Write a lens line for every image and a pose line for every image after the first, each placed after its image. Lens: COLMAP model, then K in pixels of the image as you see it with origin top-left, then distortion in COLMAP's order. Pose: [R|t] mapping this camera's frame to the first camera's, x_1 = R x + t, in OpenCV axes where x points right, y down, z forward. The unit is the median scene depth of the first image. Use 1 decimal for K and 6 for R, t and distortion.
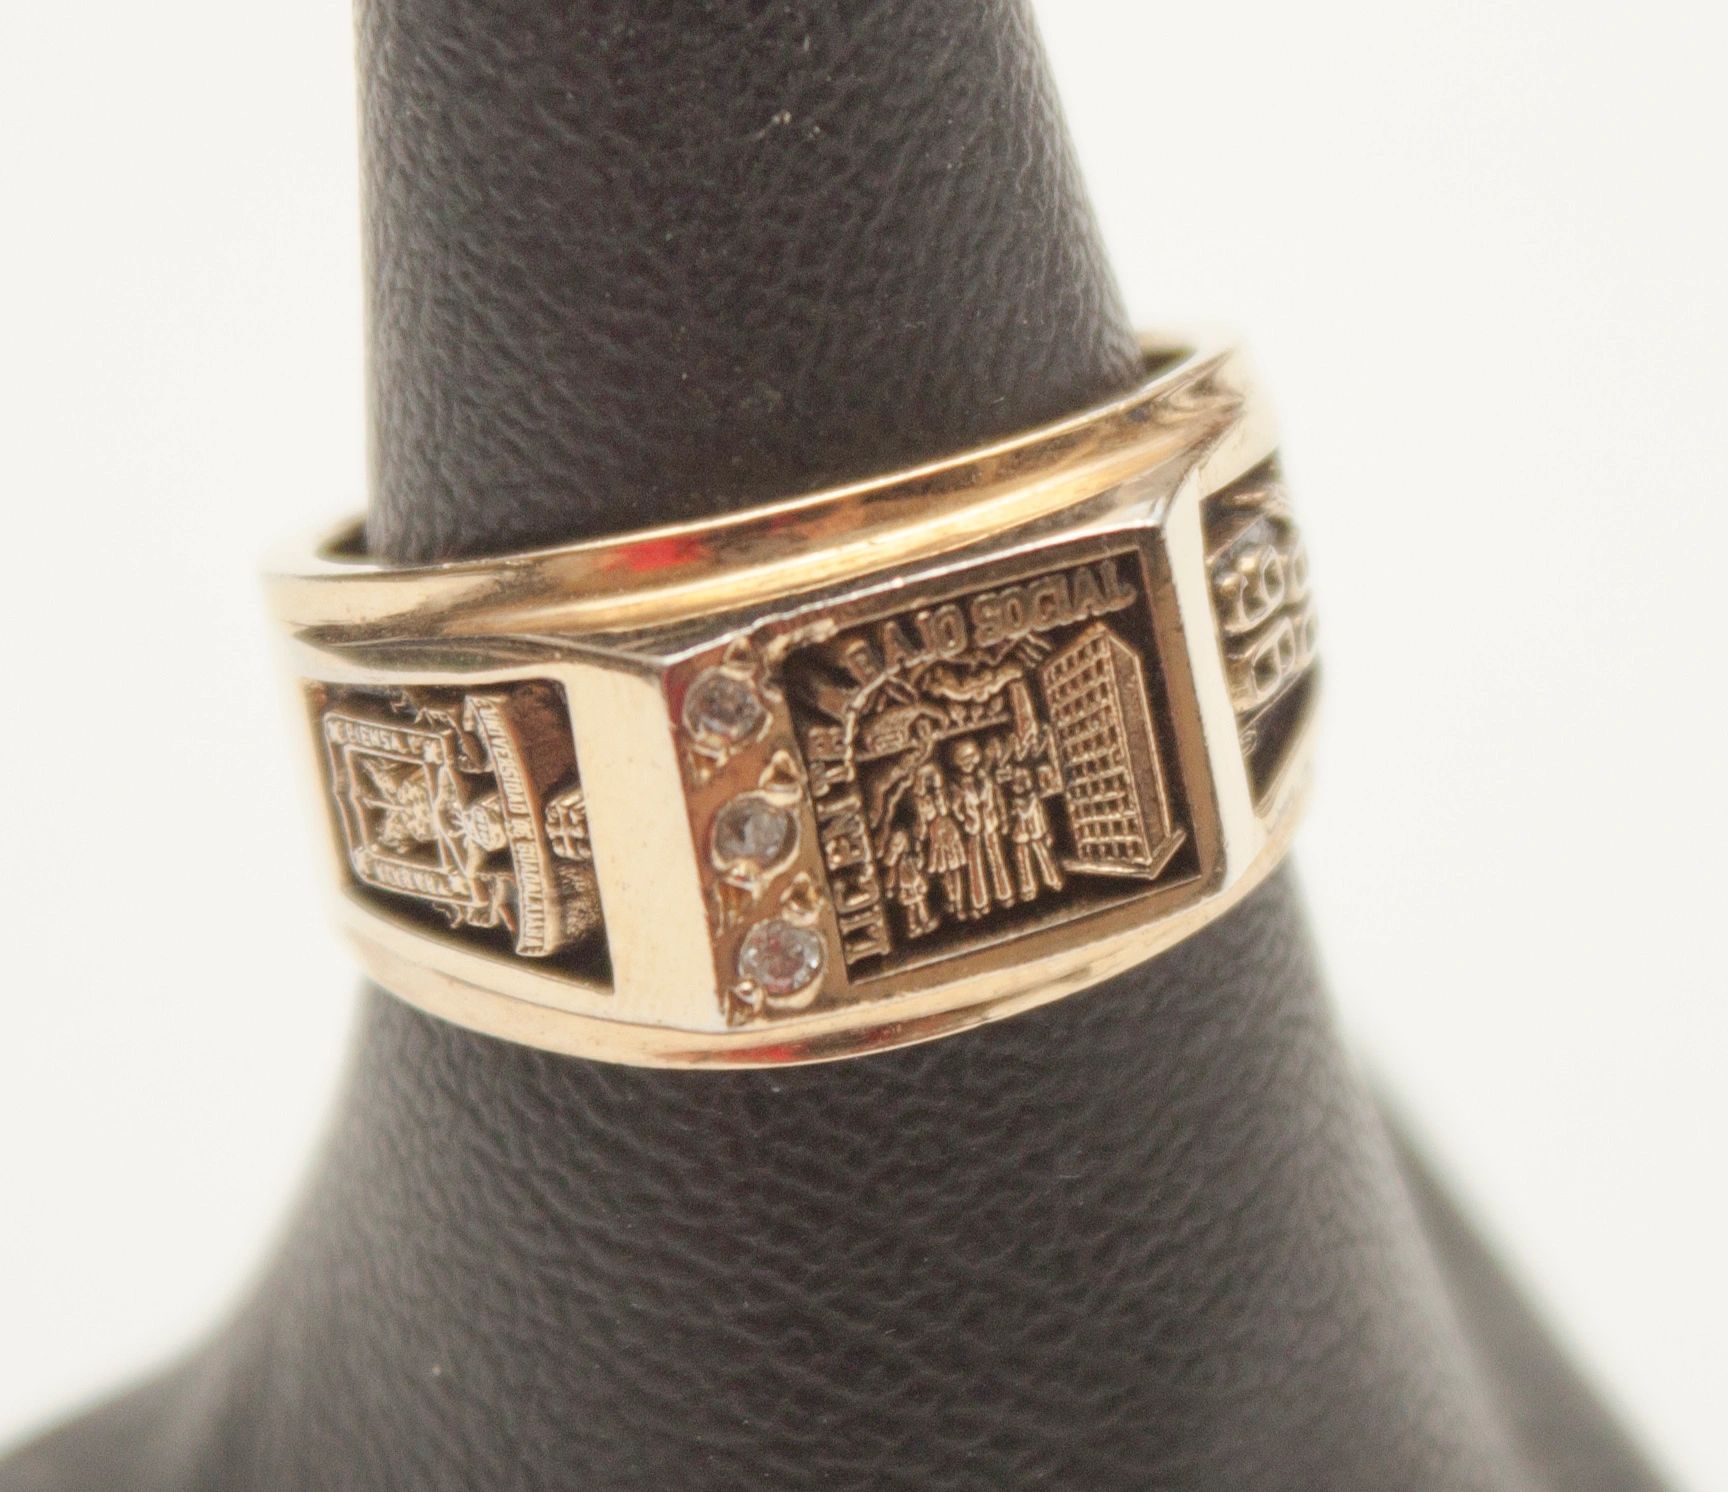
lens RADIAL K [[9859.4, 0, 862.4], [0, 9859.4, 744.0], [0, 0, 1]] dist [0.376808, -6.829235]
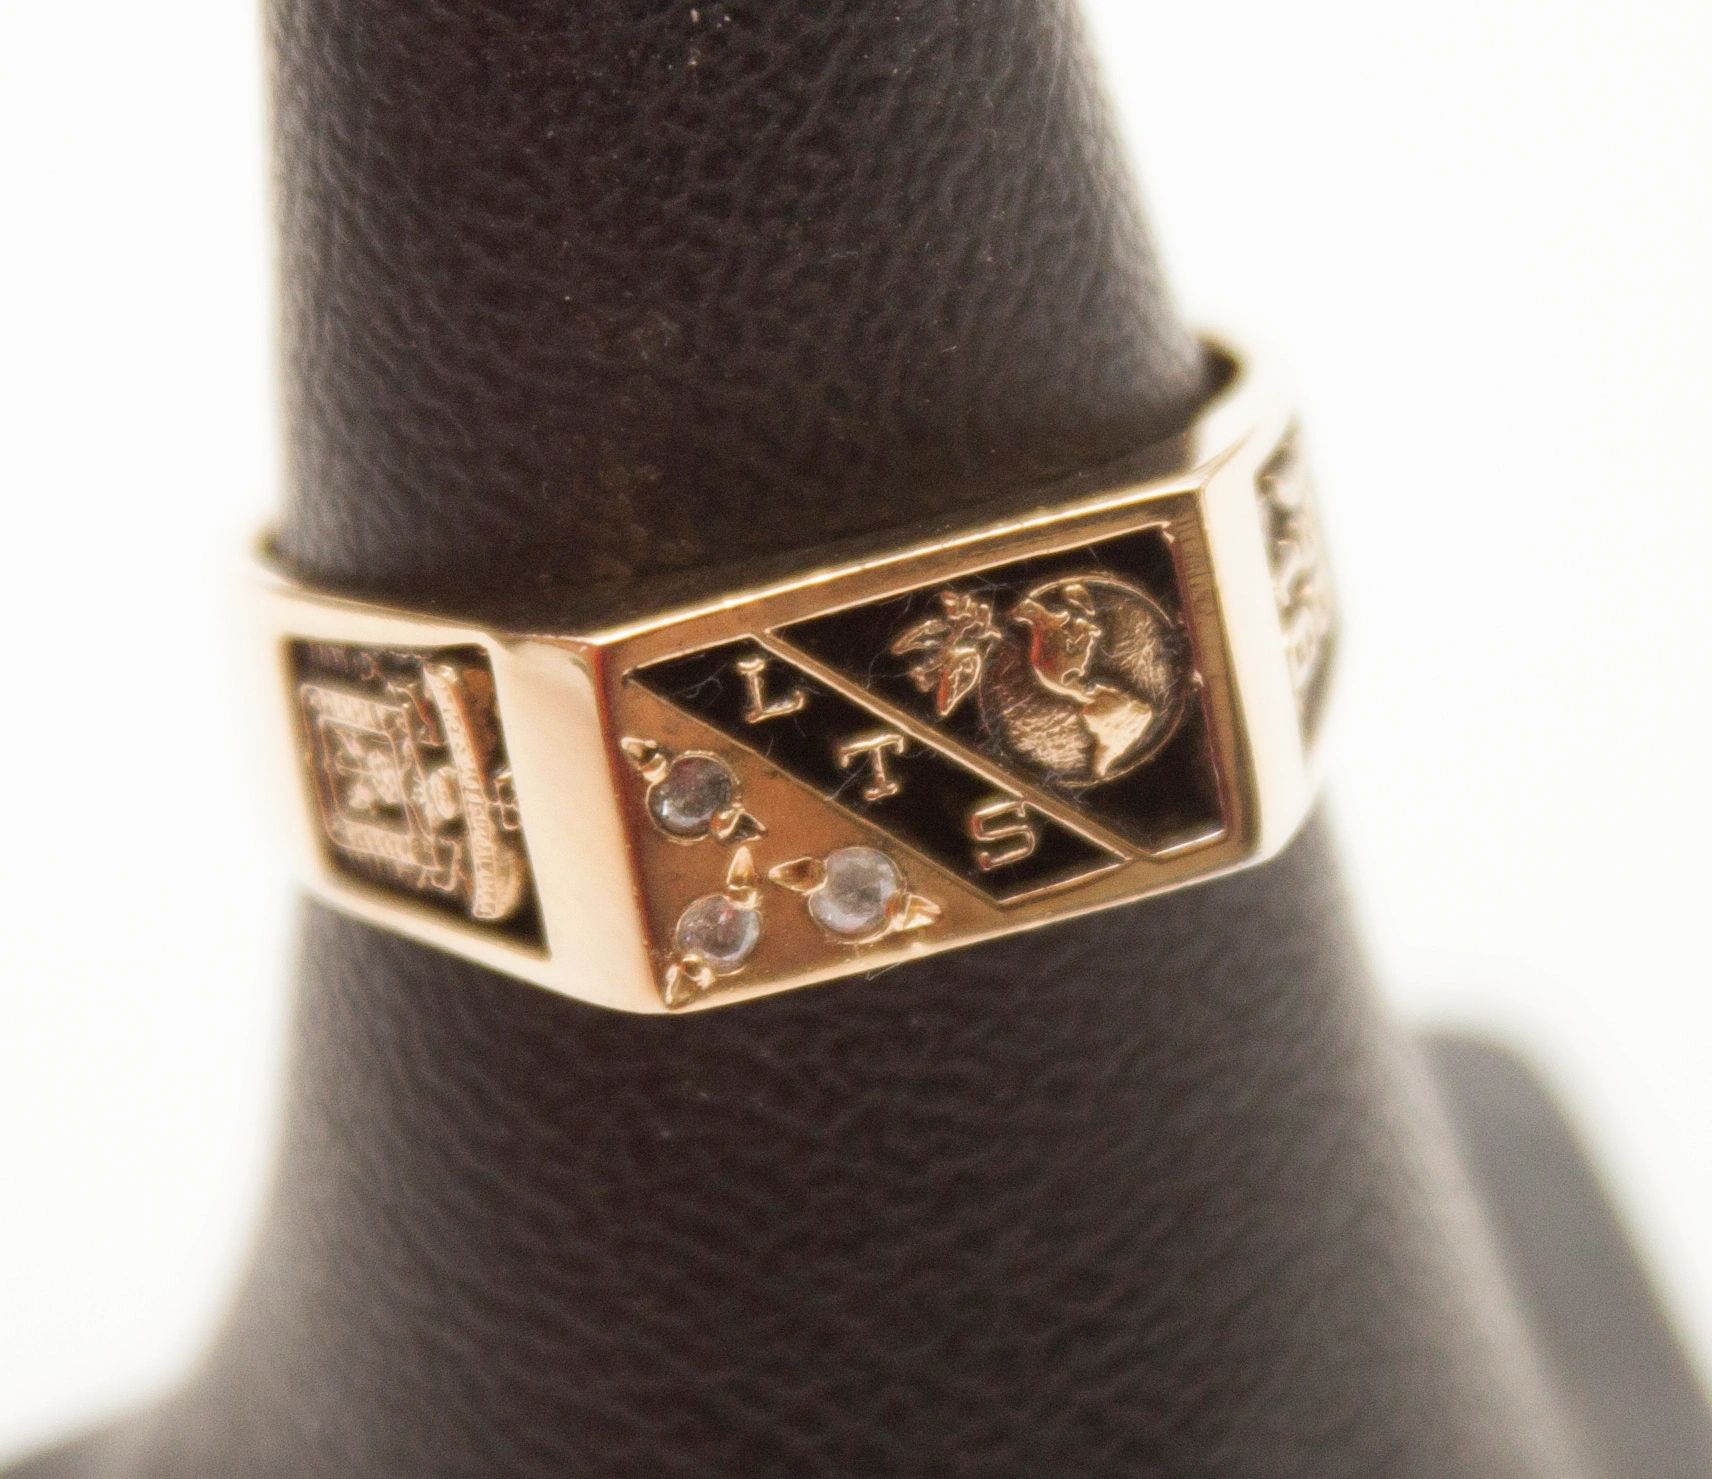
lens RADIAL K [[9768.1, 0, 854.4], [0, 9768.1, 737.5], [0, 0, 1]] dist [0.376808, -6.829235]
pose [[0.985007, 0.069893, -0.157723, 0.141789], [-0.067931, 0.997531, 0.017807, -0.016000], [0.158578, -0.006826, 0.987323, 0.166523]]
